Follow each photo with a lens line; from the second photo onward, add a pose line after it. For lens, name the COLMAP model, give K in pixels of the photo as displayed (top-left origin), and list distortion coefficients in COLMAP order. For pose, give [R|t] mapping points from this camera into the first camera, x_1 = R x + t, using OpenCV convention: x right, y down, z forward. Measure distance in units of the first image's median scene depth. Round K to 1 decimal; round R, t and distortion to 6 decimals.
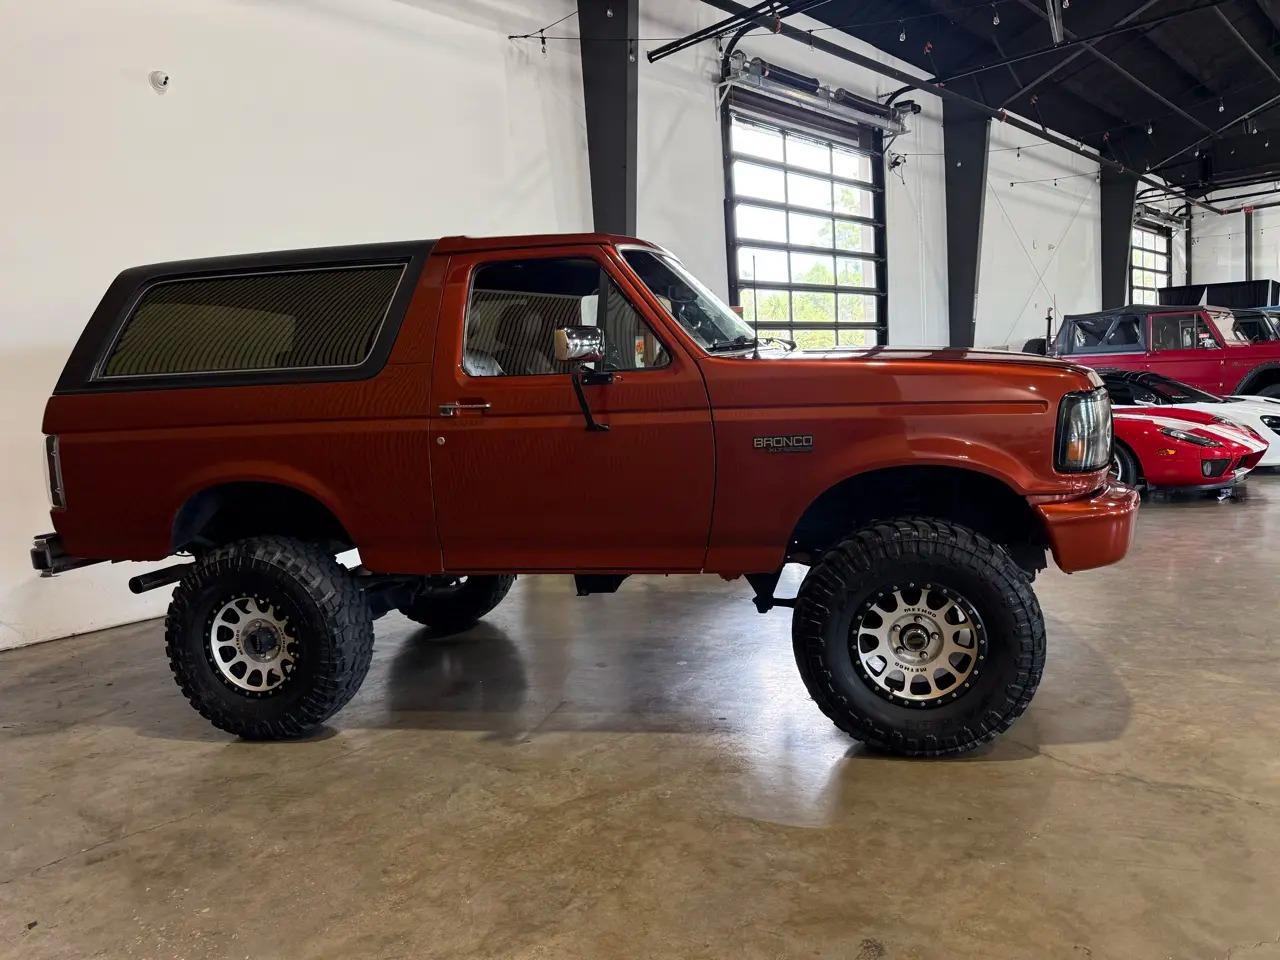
lens RADIAL K [[923.7, 0, 640.0], [0, 923.7, 480.0], [0, 0, 1]] dist [0.045702, -0.067834]
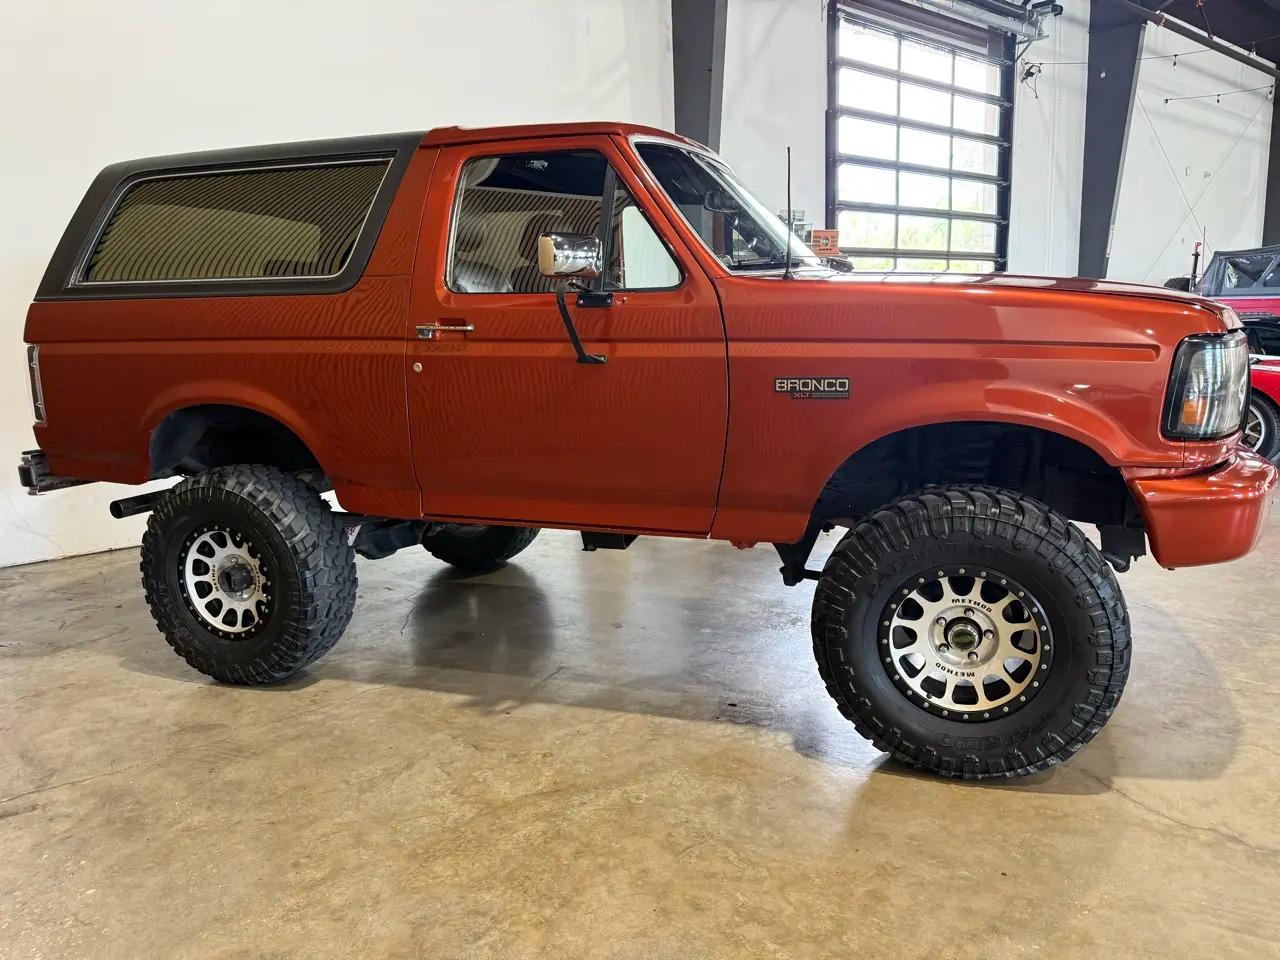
lens RADIAL K [[926.0, 0, 630.8], [0, 926.0, 480.1], [0, 0, 1]] dist [0.005144, -0.004833]
pose [[0.991173, 0.053533, -0.121284, 0.090145], [-0.044377, 0.996045, 0.076977, -0.012299], [0.124925, -0.070916, 0.989629, 0.156597]]
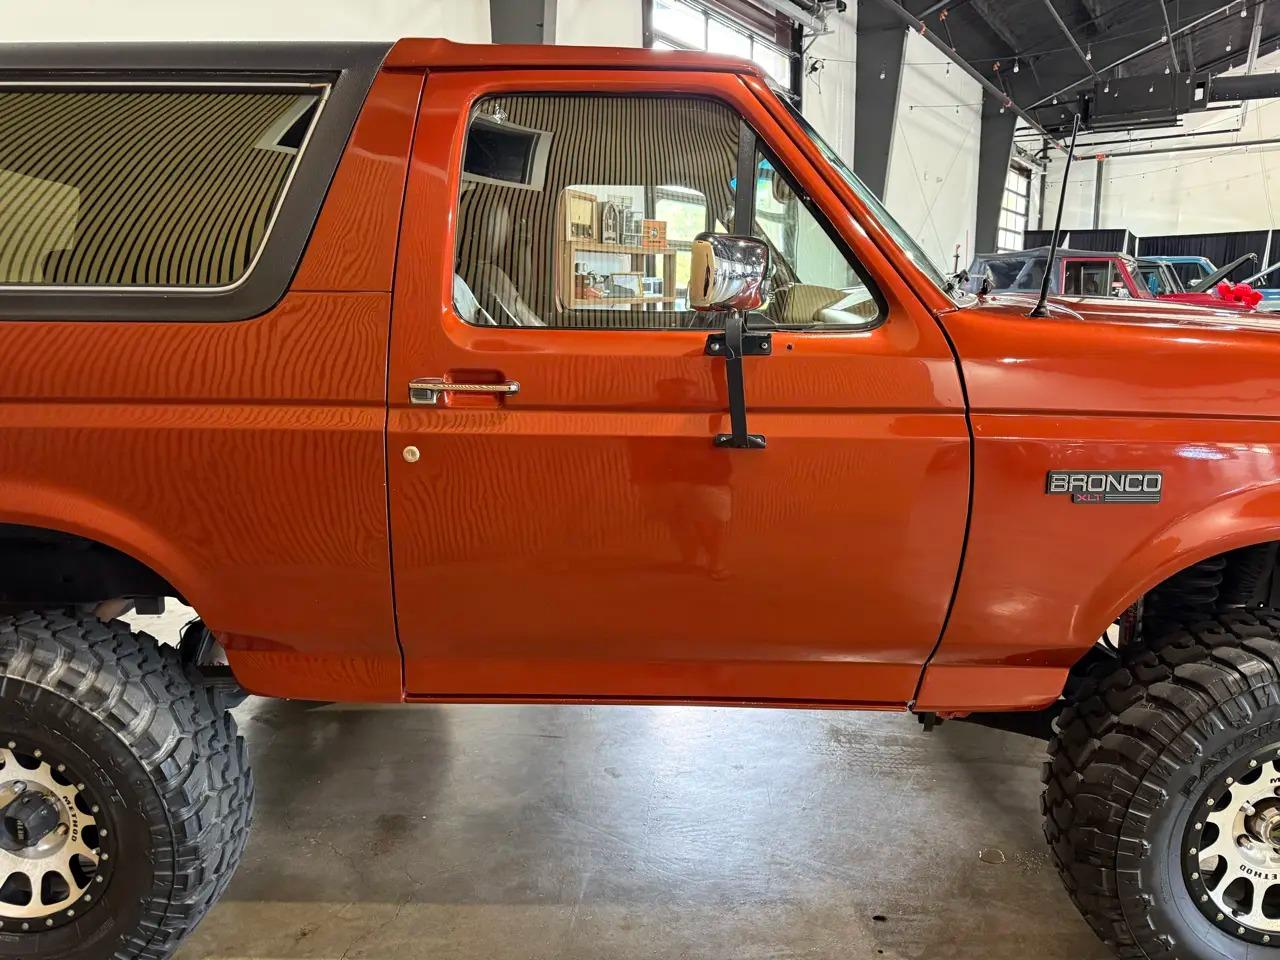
lens RADIAL K [[931.4, 0, 640.0], [0, 931.4, 480.0], [0, 0, 1]] dist [-0.006819, -0.003150]
pose [[0.981835, 0.011771, 0.189373, -0.183656], [-0.028054, 0.996110, 0.083531, -0.071503], [-0.187653, -0.087327, 0.978346, 0.476495]]
